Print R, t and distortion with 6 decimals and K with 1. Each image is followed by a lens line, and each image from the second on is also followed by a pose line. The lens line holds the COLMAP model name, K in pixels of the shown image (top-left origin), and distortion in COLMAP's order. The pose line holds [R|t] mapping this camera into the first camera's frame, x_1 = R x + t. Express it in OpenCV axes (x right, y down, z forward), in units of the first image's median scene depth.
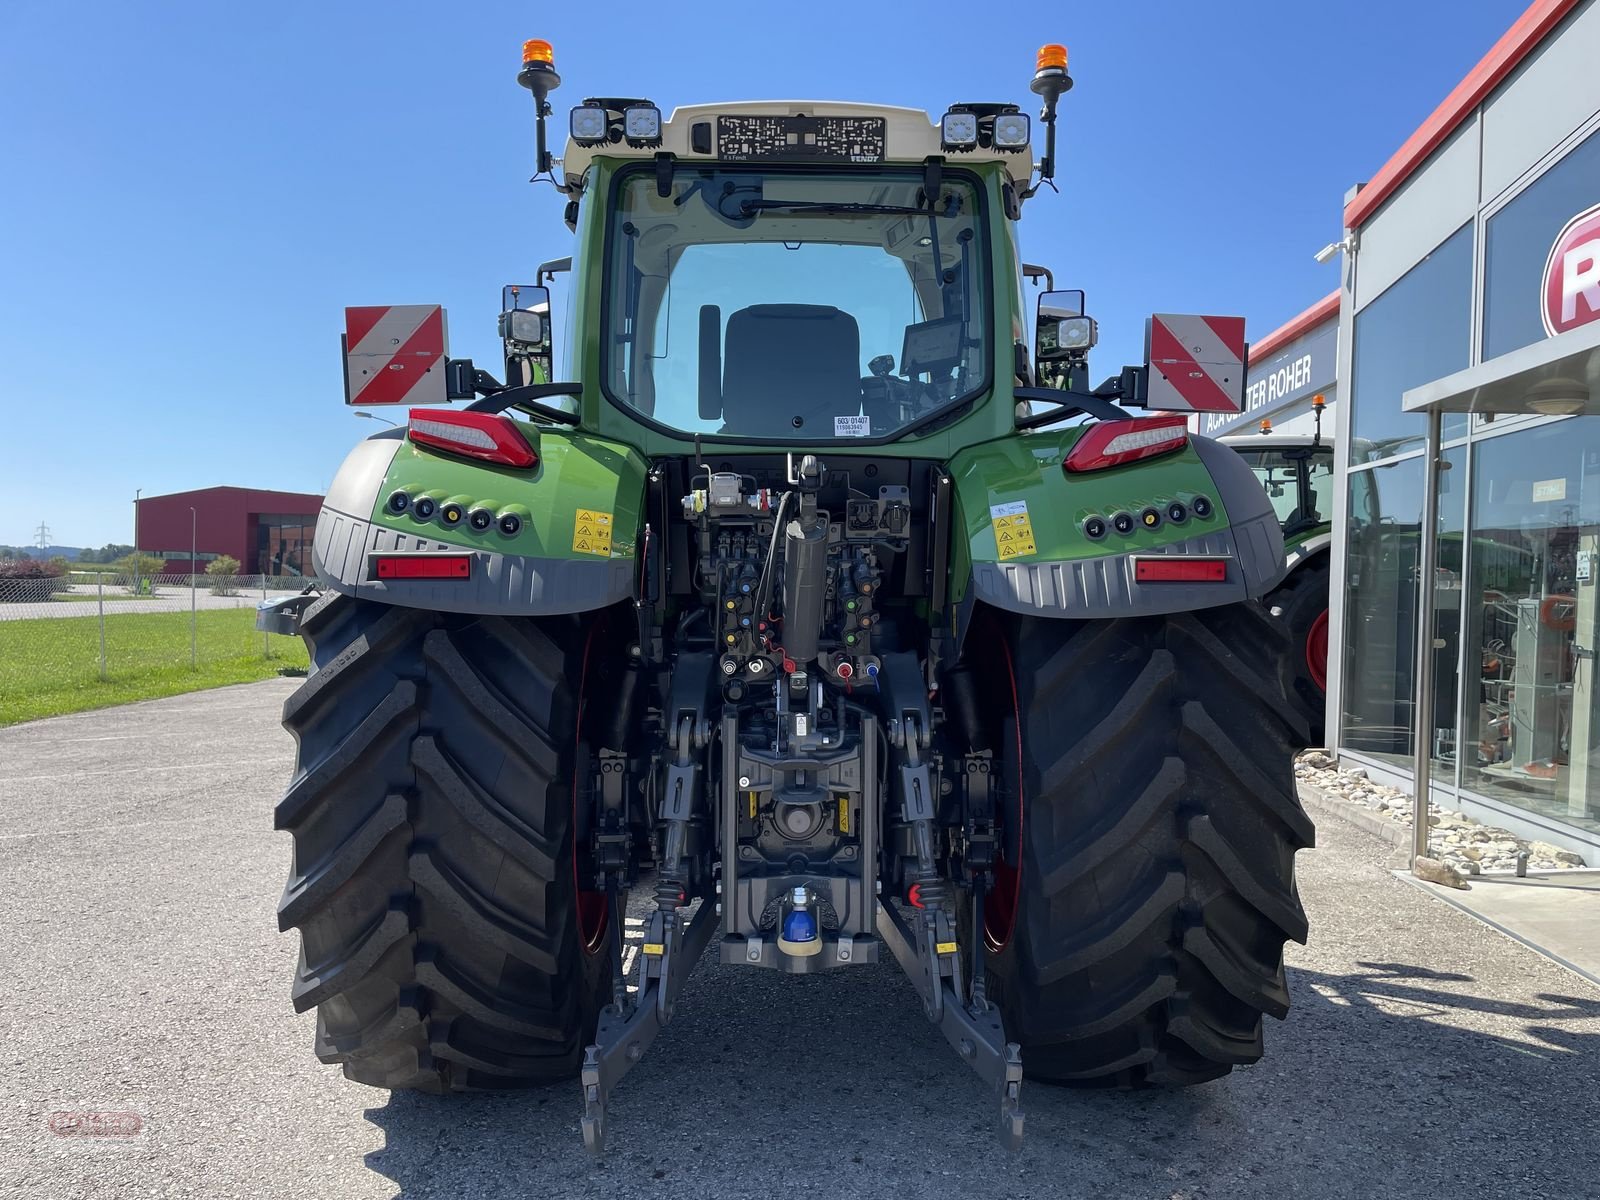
lens RADIAL K [[1212.5, 0, 802.6], [0, 1212.5, 590.2], [0, 0, 1]] dist [0.098212, -0.128228]
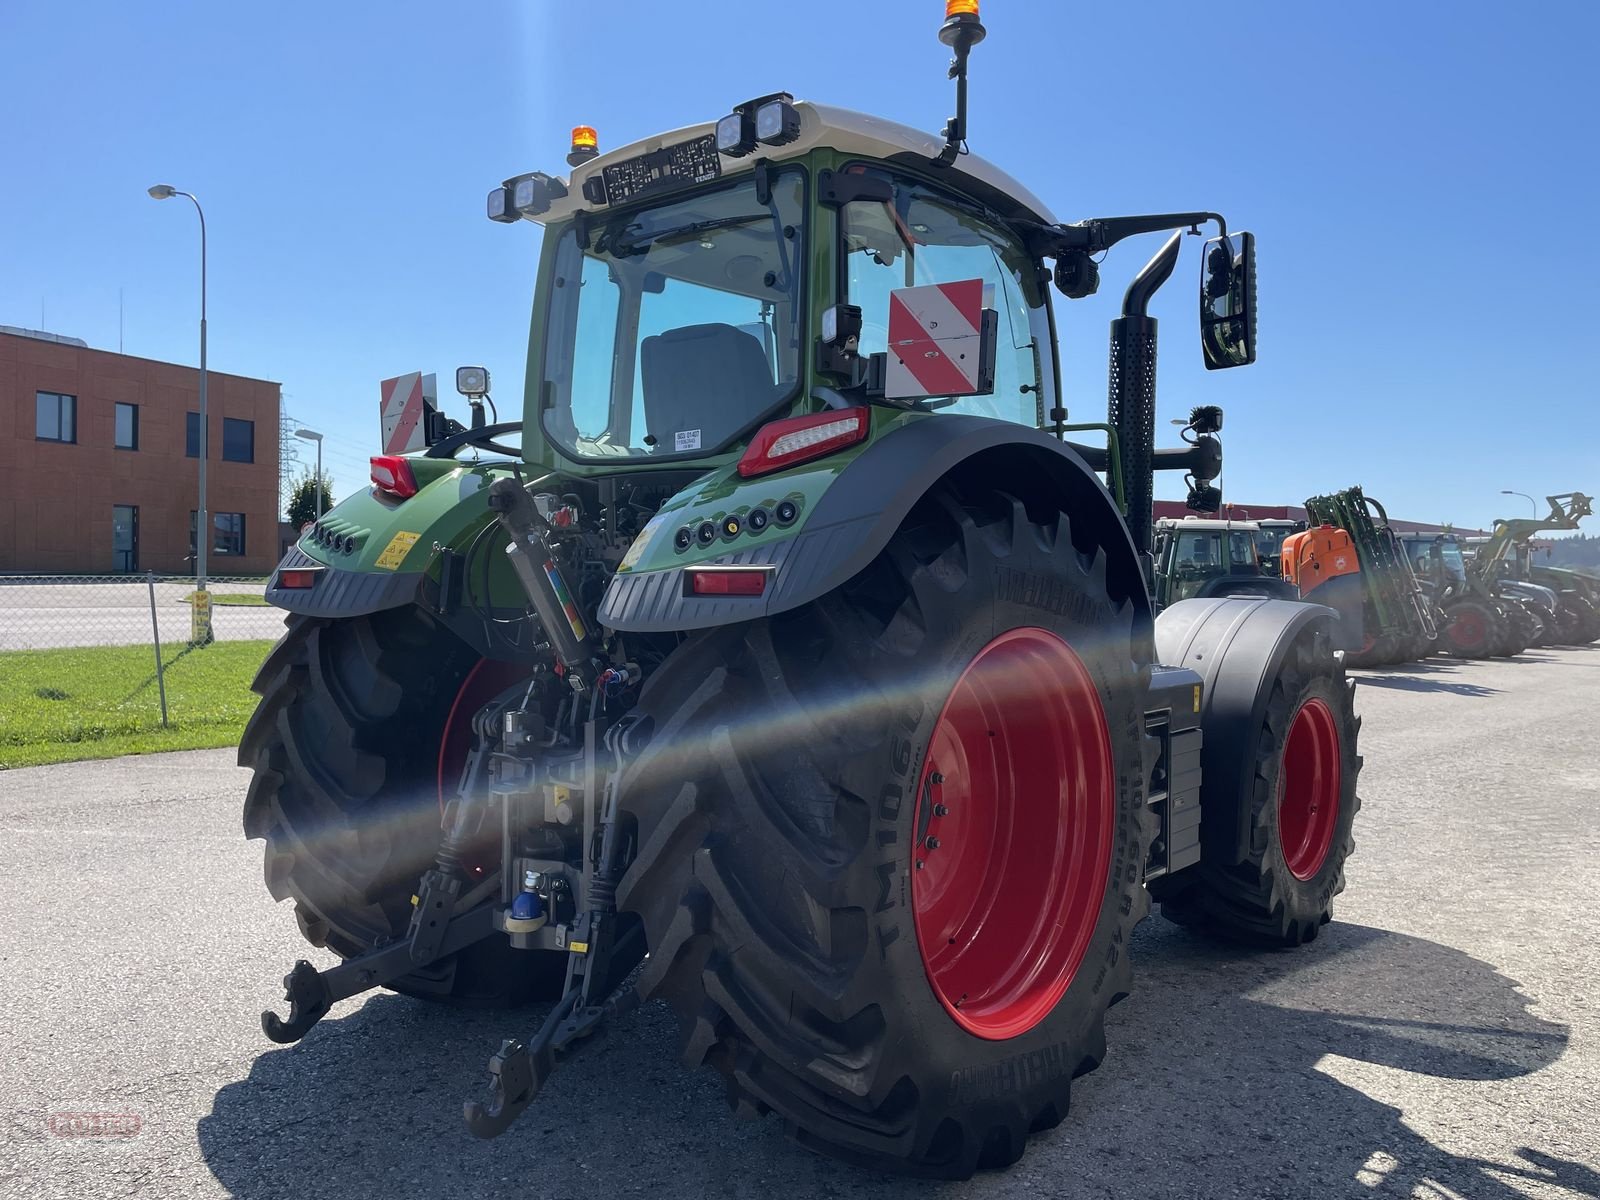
lens RADIAL K [[1212.5, 0, 802.6], [0, 1212.5, 590.2], [0, 0, 1]] dist [0.098212, -0.128228]
pose [[0.758437, 0.005138, -0.651726, 0.809590], [-0.008118, 0.999966, -0.001564, -0.008017], [0.651696, 0.006477, 0.758453, 0.293058]]
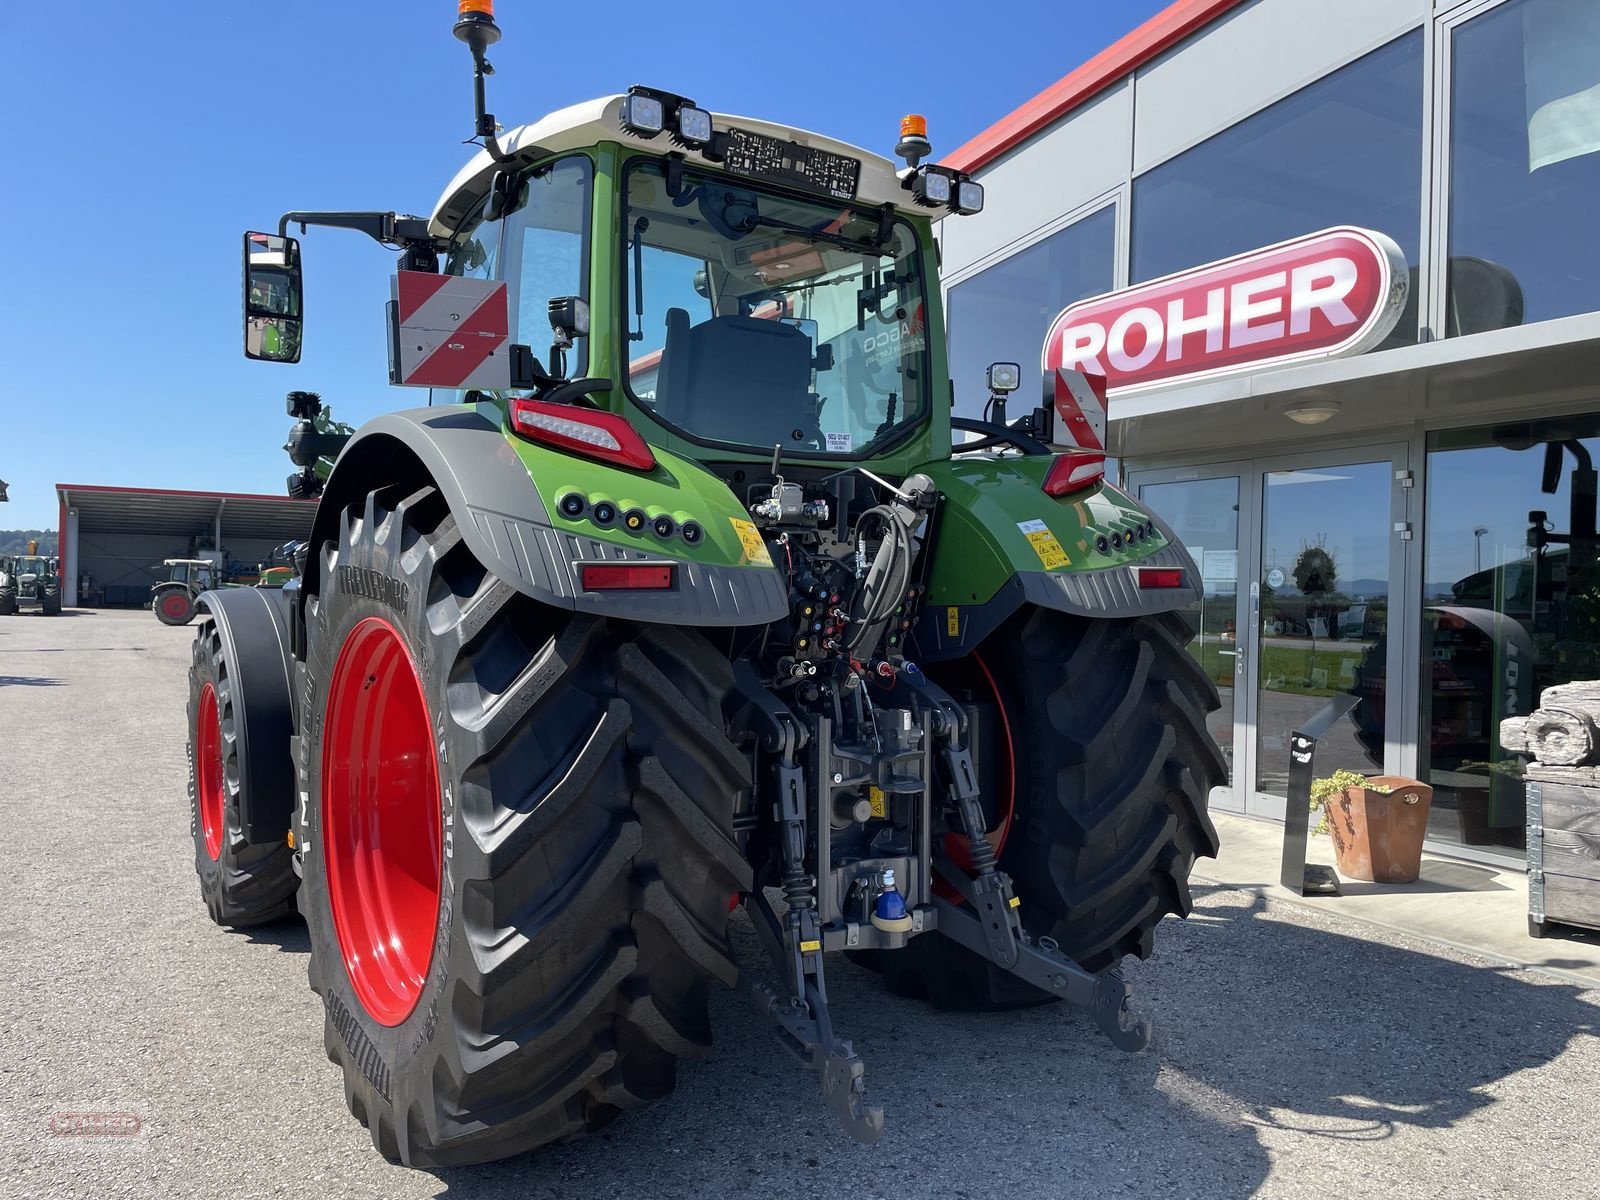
lens RADIAL K [[1212.5, 0, 802.6], [0, 1212.5, 590.2], [0, 0, 1]] dist [0.098212, -0.128228]
pose [[0.827313, -0.007408, 0.561693, -0.608225], [0.003860, 0.999964, 0.007503, -0.012578], [-0.561728, -0.004039, 0.827312, 0.131850]]
